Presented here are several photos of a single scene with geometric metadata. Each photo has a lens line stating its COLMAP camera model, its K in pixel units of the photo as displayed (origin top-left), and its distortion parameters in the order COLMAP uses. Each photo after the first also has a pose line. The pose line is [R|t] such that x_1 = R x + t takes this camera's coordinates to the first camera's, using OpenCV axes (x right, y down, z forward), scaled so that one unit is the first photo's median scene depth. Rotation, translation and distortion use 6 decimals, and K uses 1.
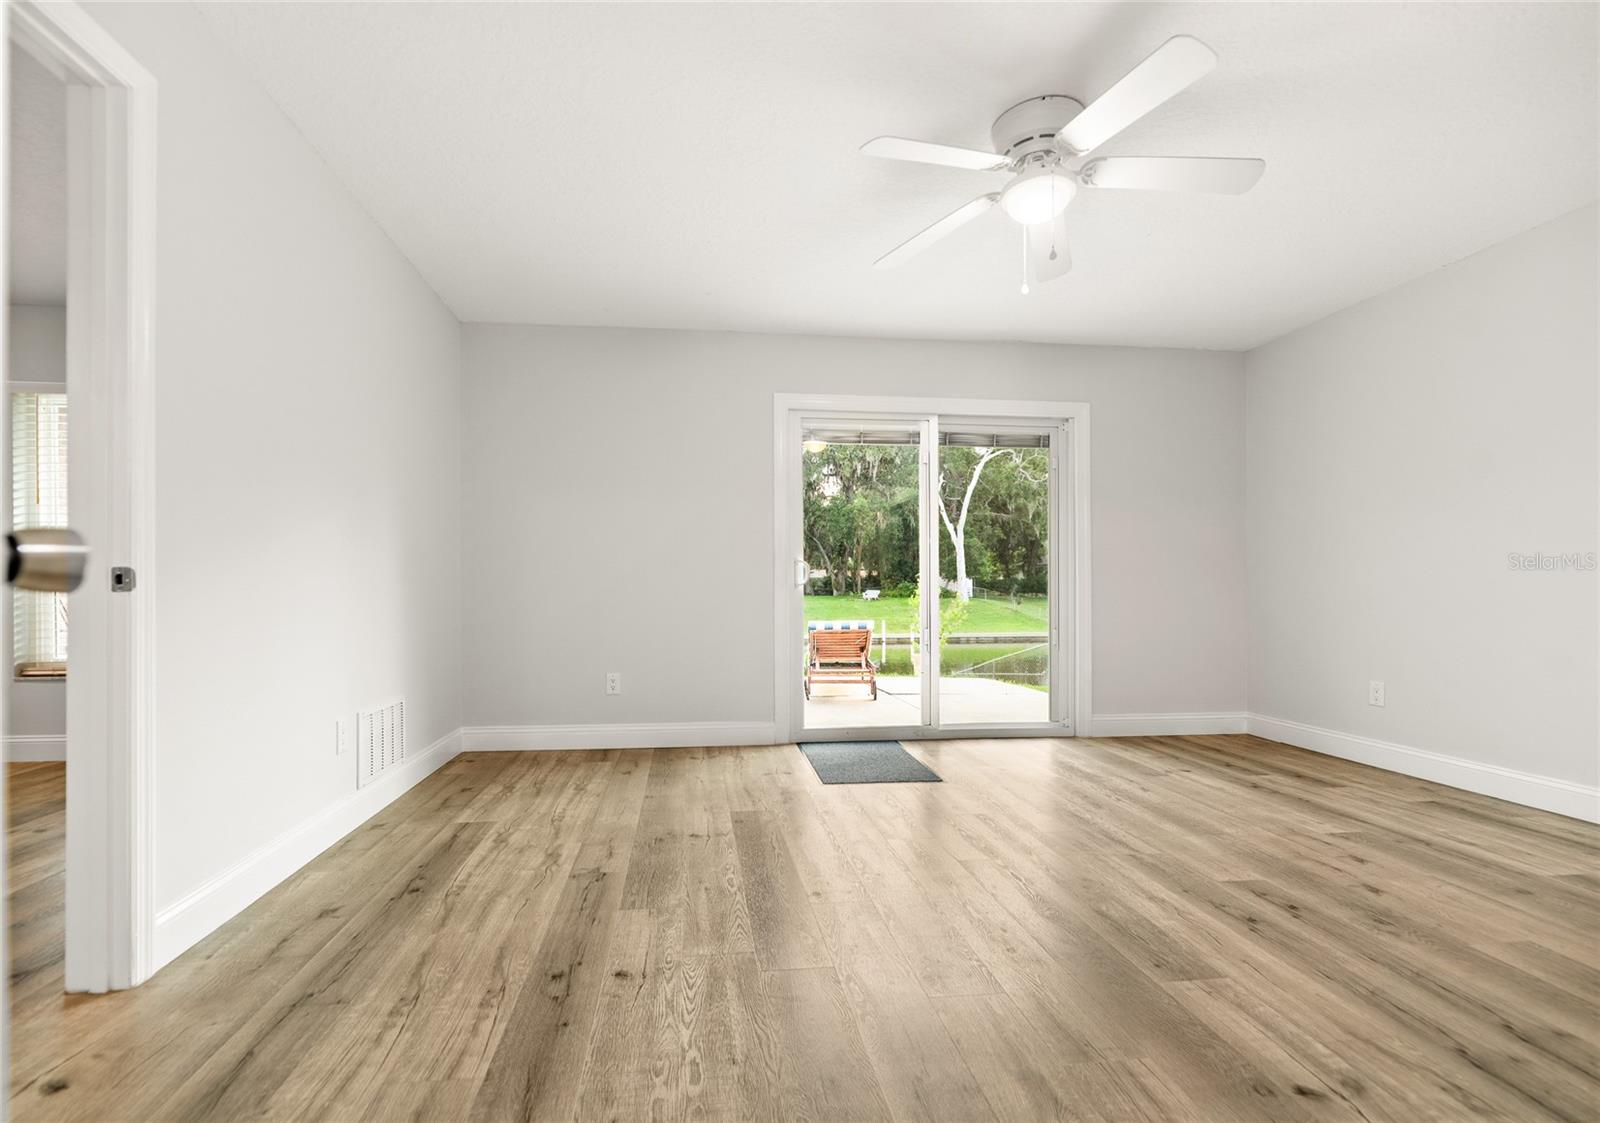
lens RADIAL K [[707.2, 0, 767.6], [0, 707.2, 590.8], [0, 0, 1]] dist [-0.001317, 0.000354]
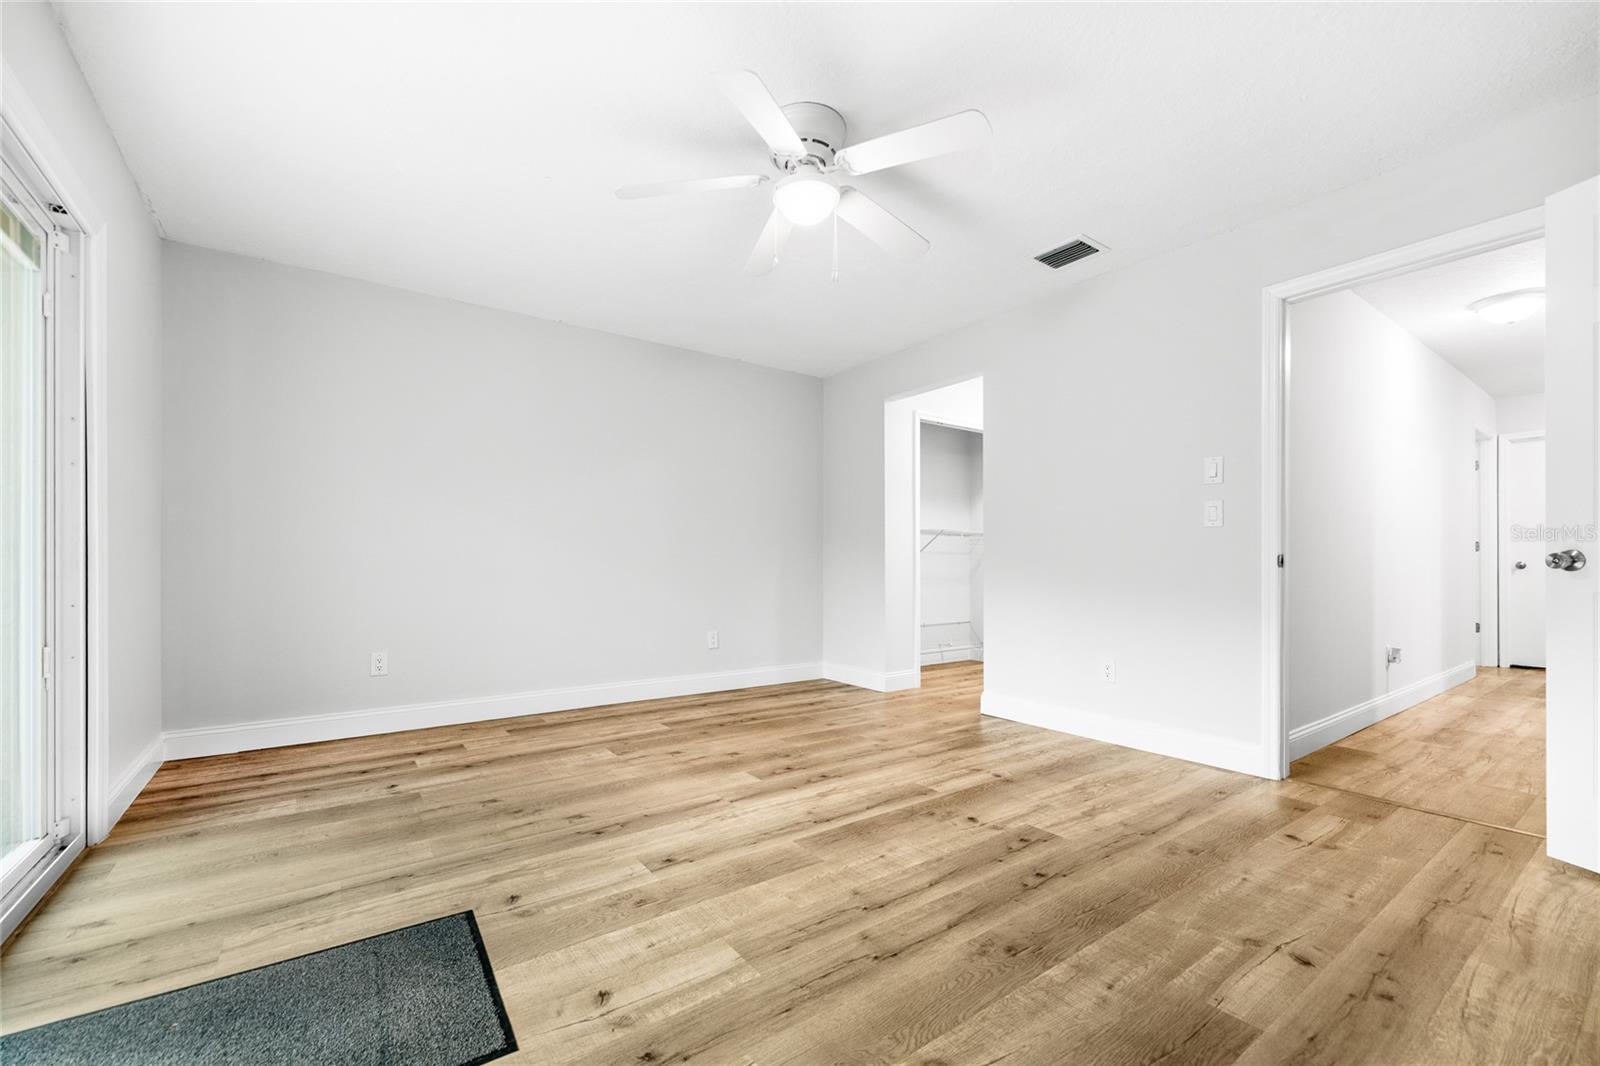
lens RADIAL K [[658.0, 0, 812.3], [0, 658.0, 562.2], [0, 0, 1]] dist [0.000530, -0.001067]
pose [[-0.496378, 0.002831, 0.868102, -0.441871], [0.001507, 0.999996, -0.002400, -0.002076], [-0.868105, 0.000117, -0.496380, 1.365818]]
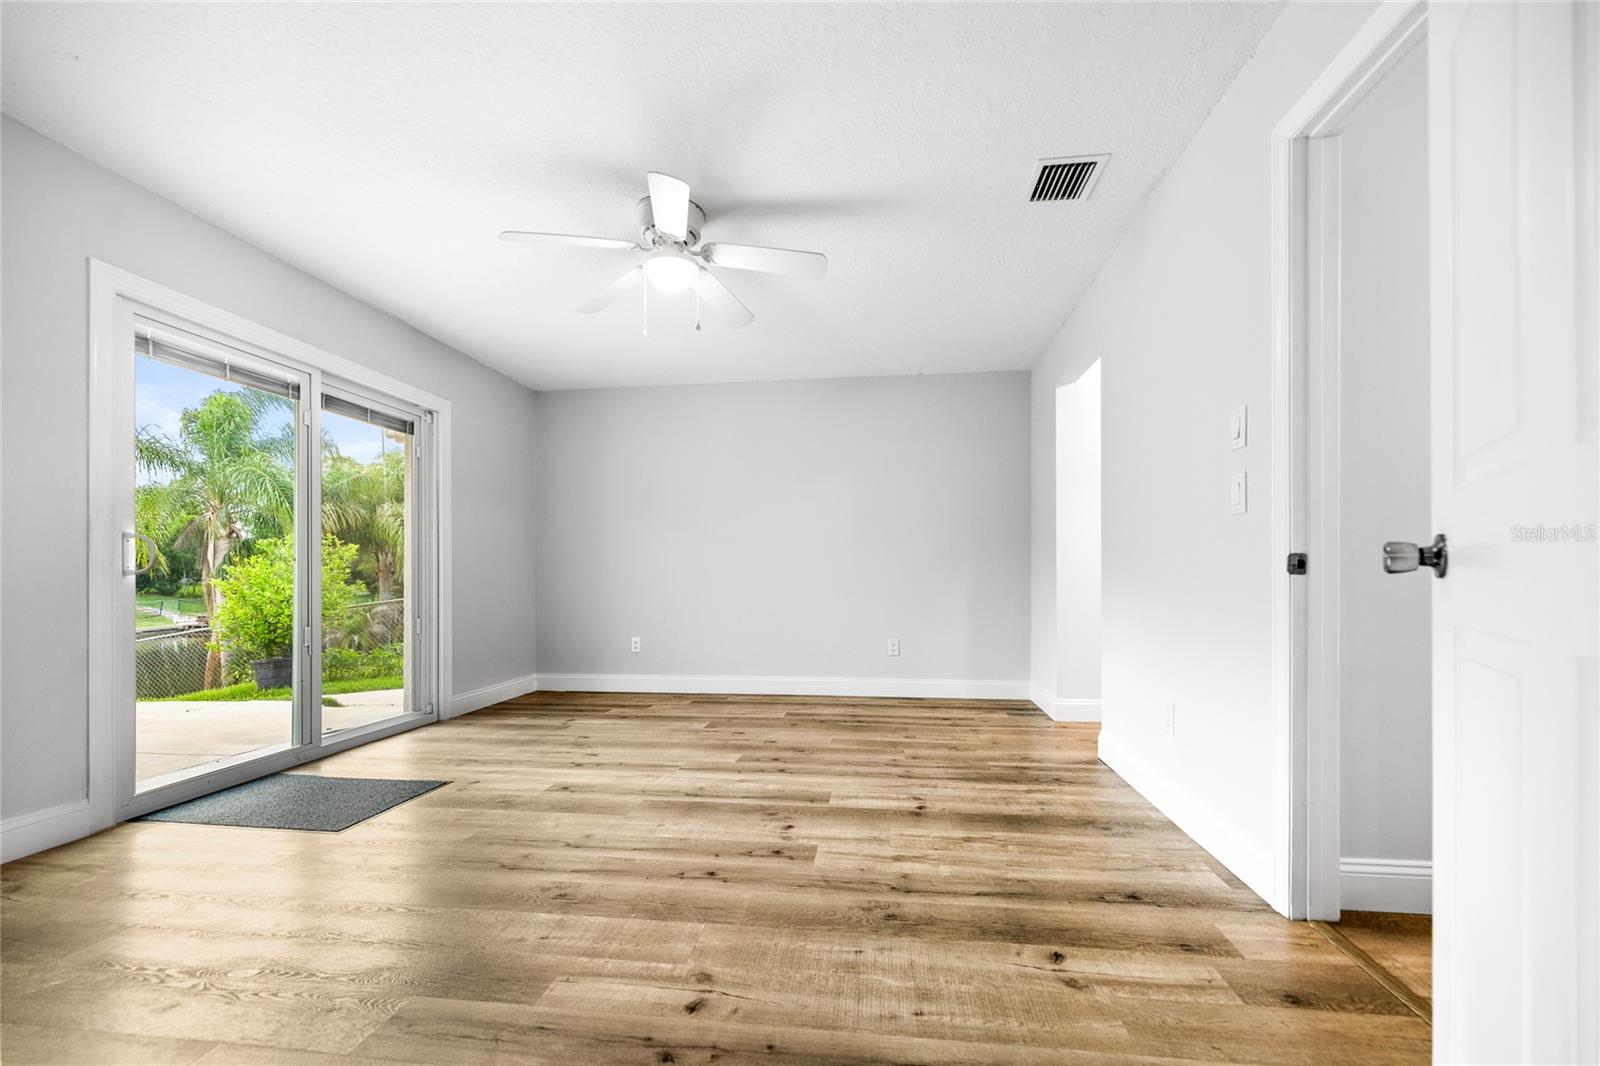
lens RADIAL K [[658.0, 0, 804.9], [0, 658.0, 575.6], [0, 0, 1]] dist [0.000530, -0.001067]
pose [[0.233638, 0.001446, 0.972323, -0.657286], [0.009034, 0.999953, -0.003658, 0.004073], [-0.972282, 0.009638, 0.233614, 0.449360]]
